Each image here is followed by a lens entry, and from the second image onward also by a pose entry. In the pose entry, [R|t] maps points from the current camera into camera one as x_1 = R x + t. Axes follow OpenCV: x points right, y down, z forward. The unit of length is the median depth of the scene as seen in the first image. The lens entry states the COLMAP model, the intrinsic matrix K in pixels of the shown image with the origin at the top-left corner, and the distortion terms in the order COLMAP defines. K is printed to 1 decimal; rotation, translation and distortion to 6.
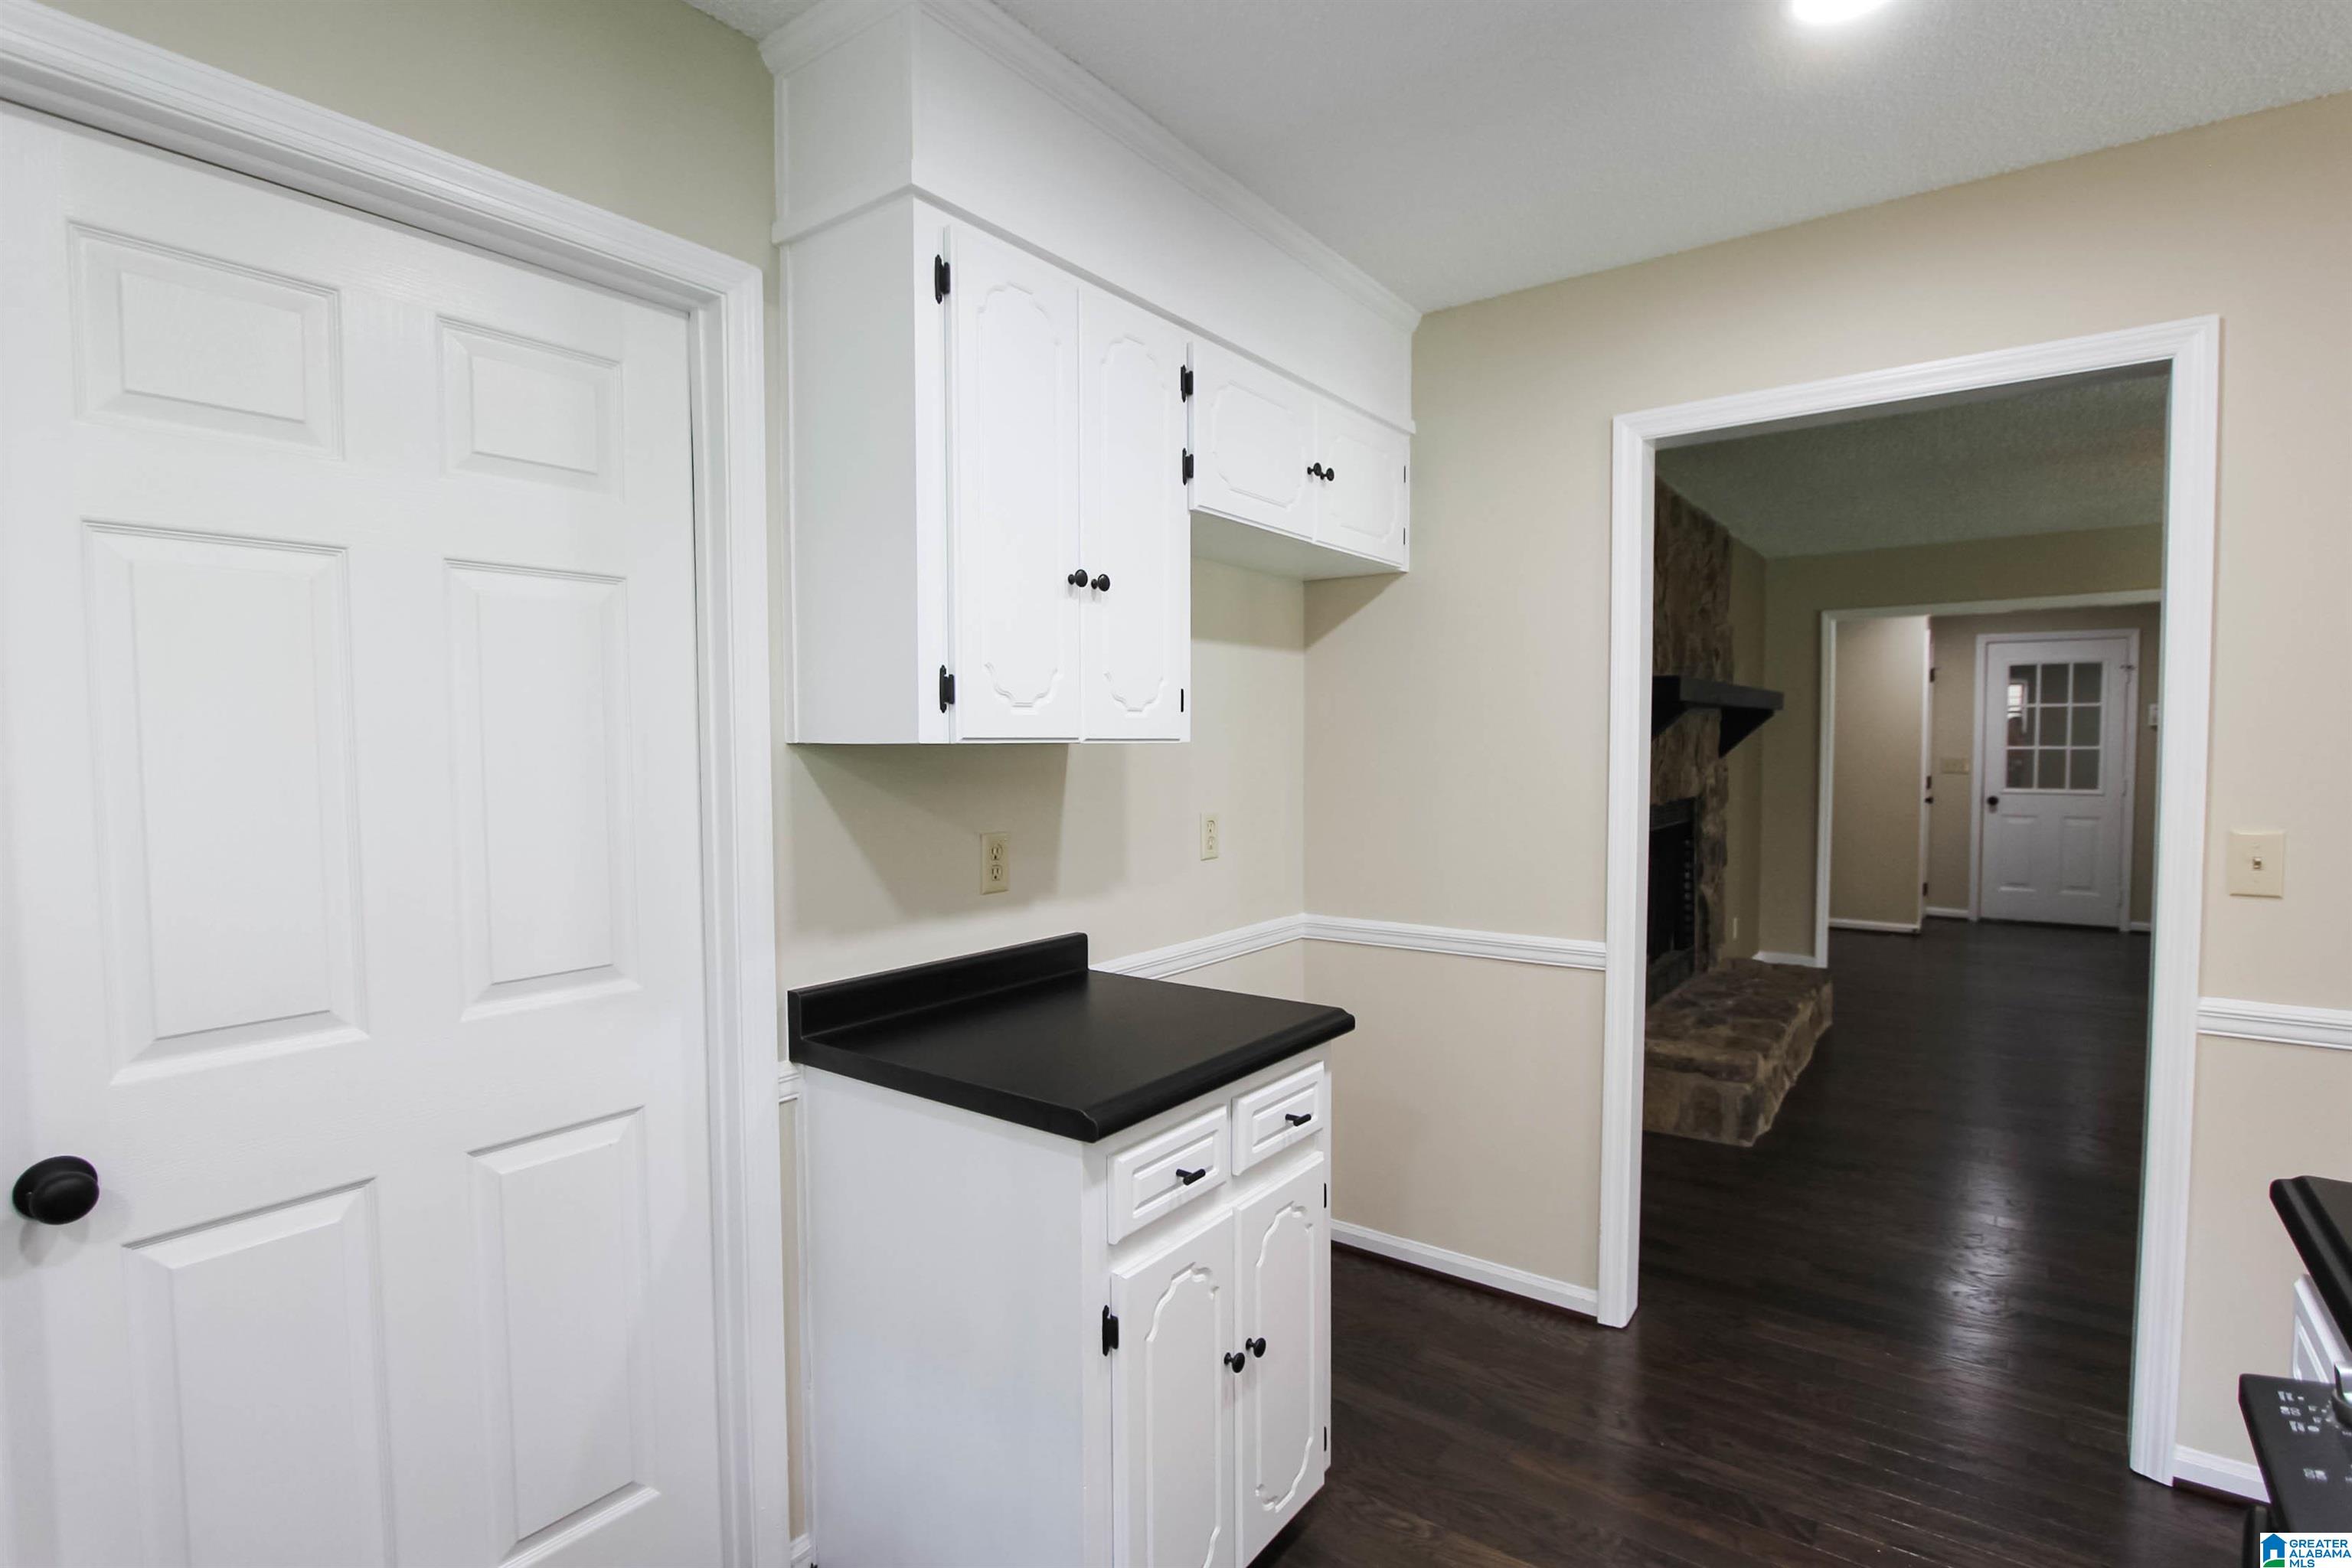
lens RADIAL K [[1157.2, 0, 1206.6], [0, 1157.2, 800.1], [0, 0, 1]] dist [0.000623, -0.000112]
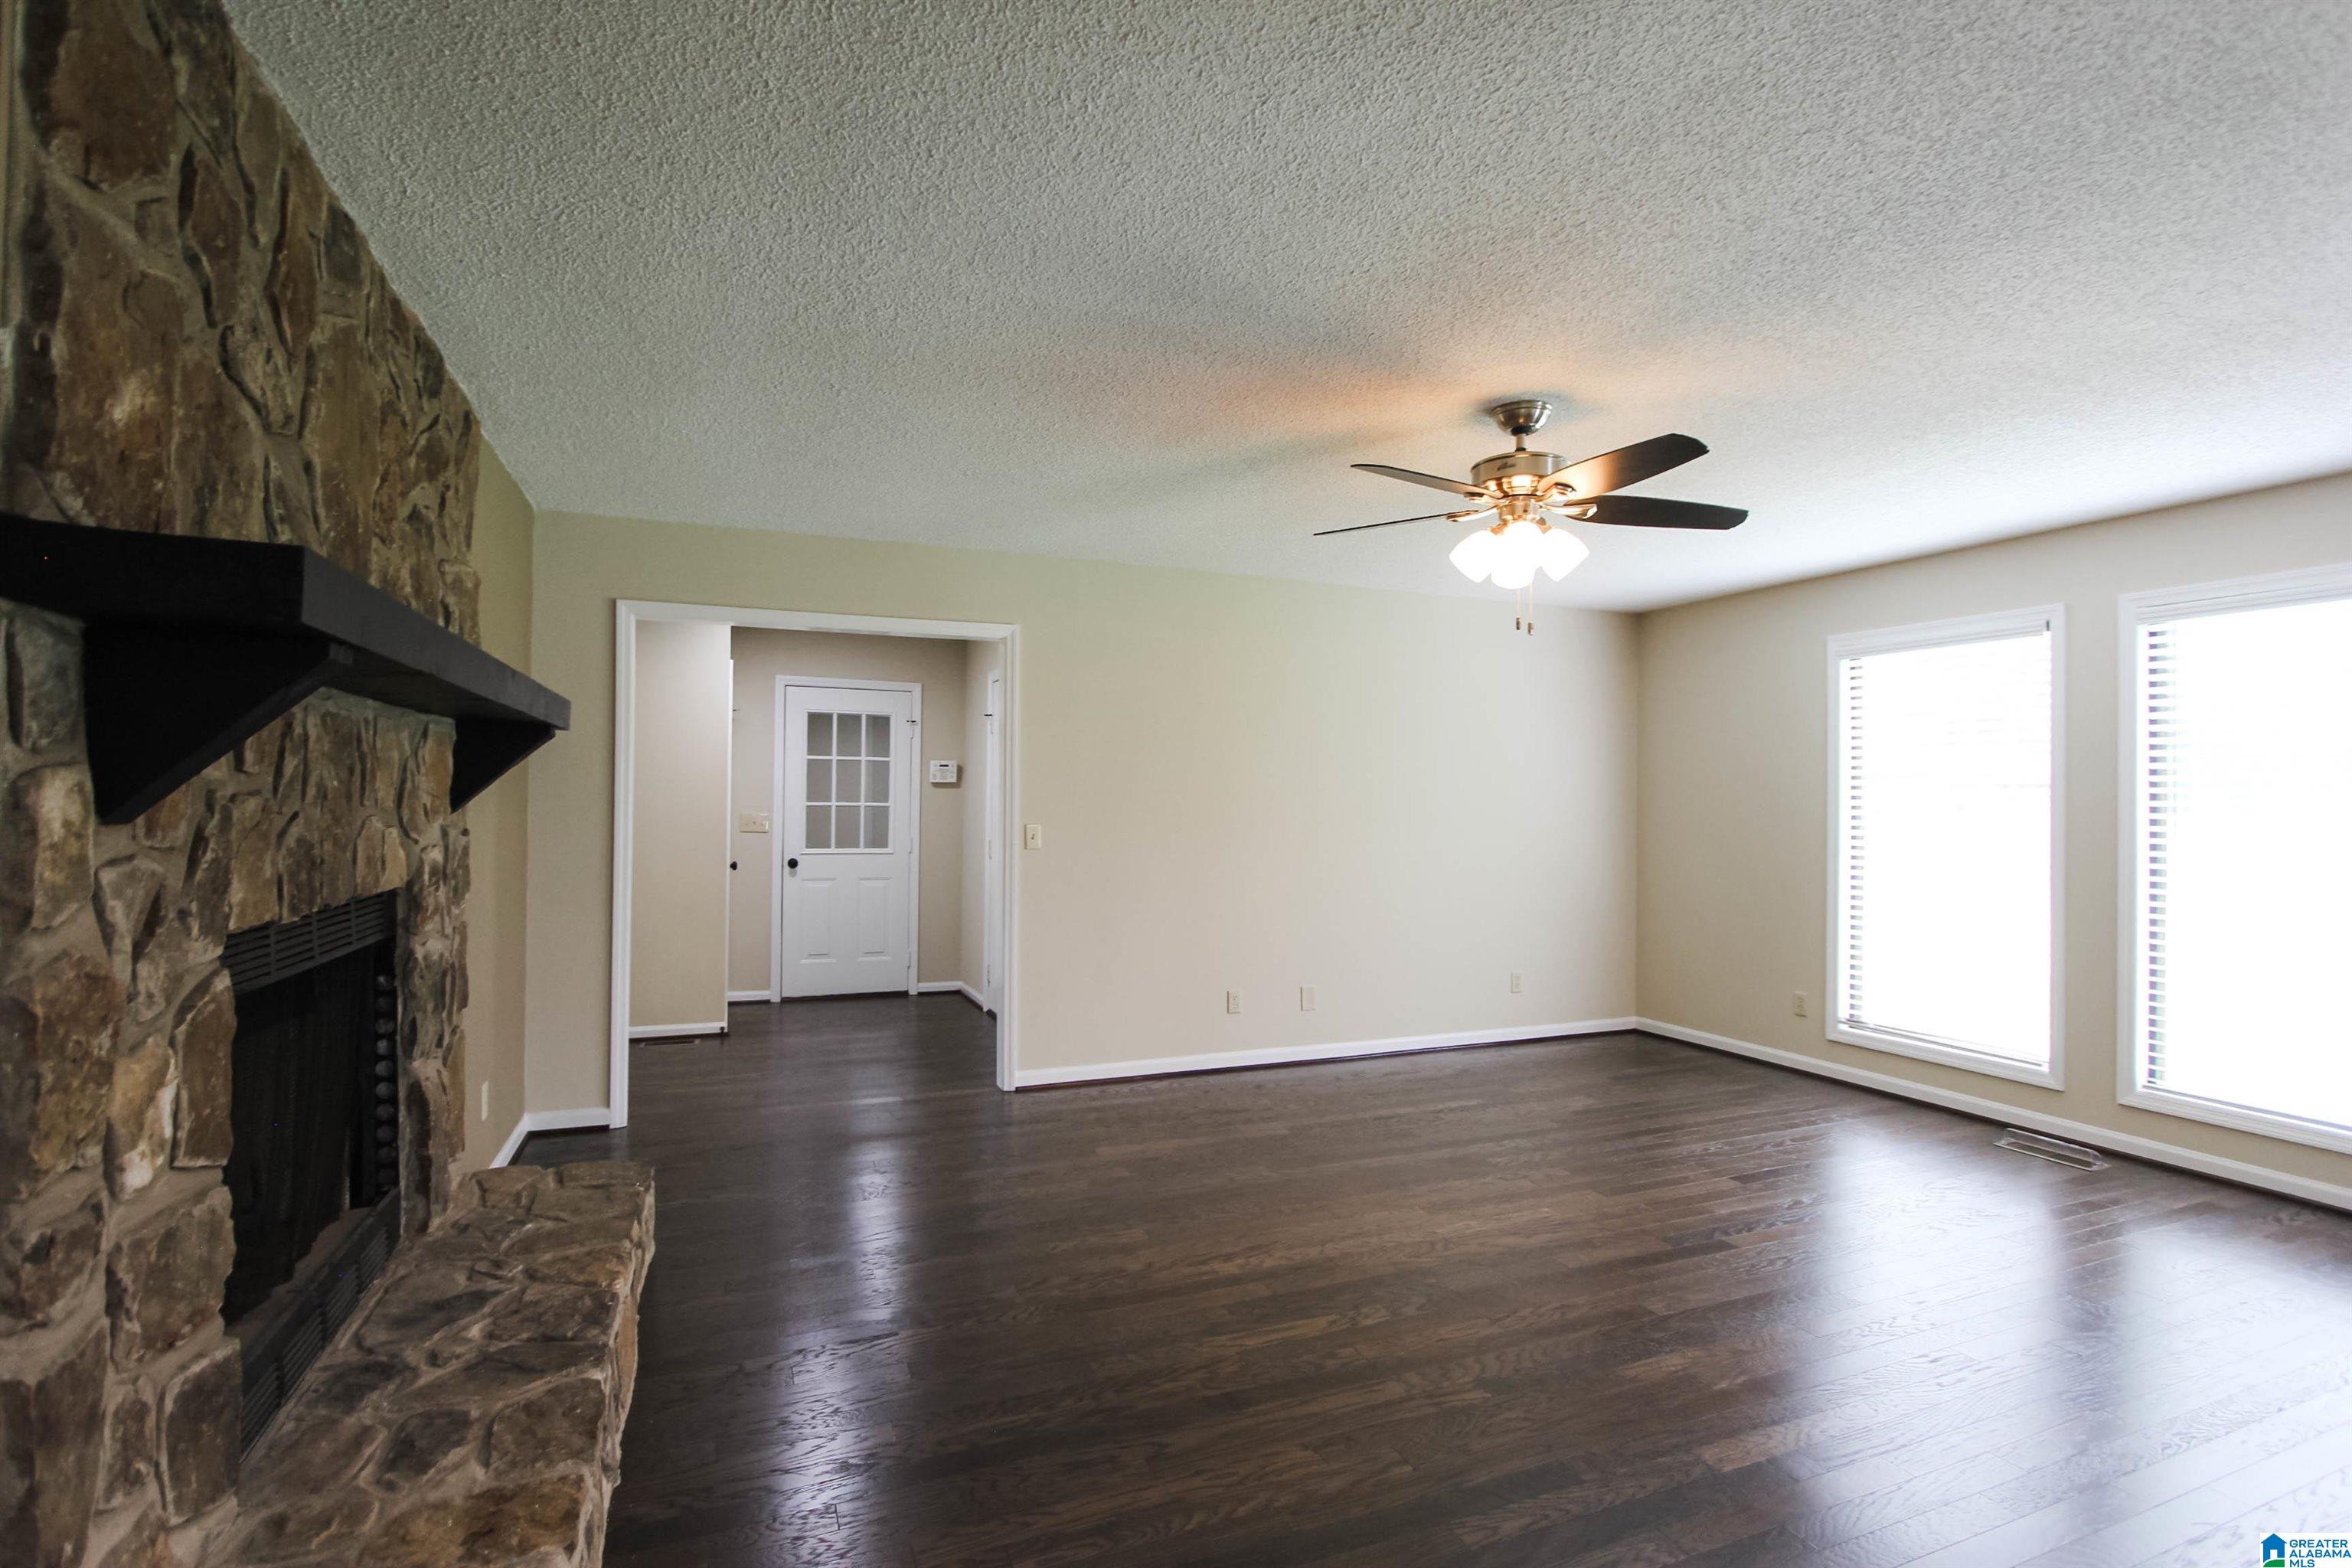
lens RADIAL K [[1085.1, 0, 1178.4], [0, 1085.1, 794.4], [0, 0, 1]] dist [-0.024862, 0.006874]
pose [[0.536842, 0.018594, 0.843478, 0.191986], [0.029430, 0.998736, -0.040748, -0.012980], [-0.843169, 0.046699, 0.535617, 0.423063]]
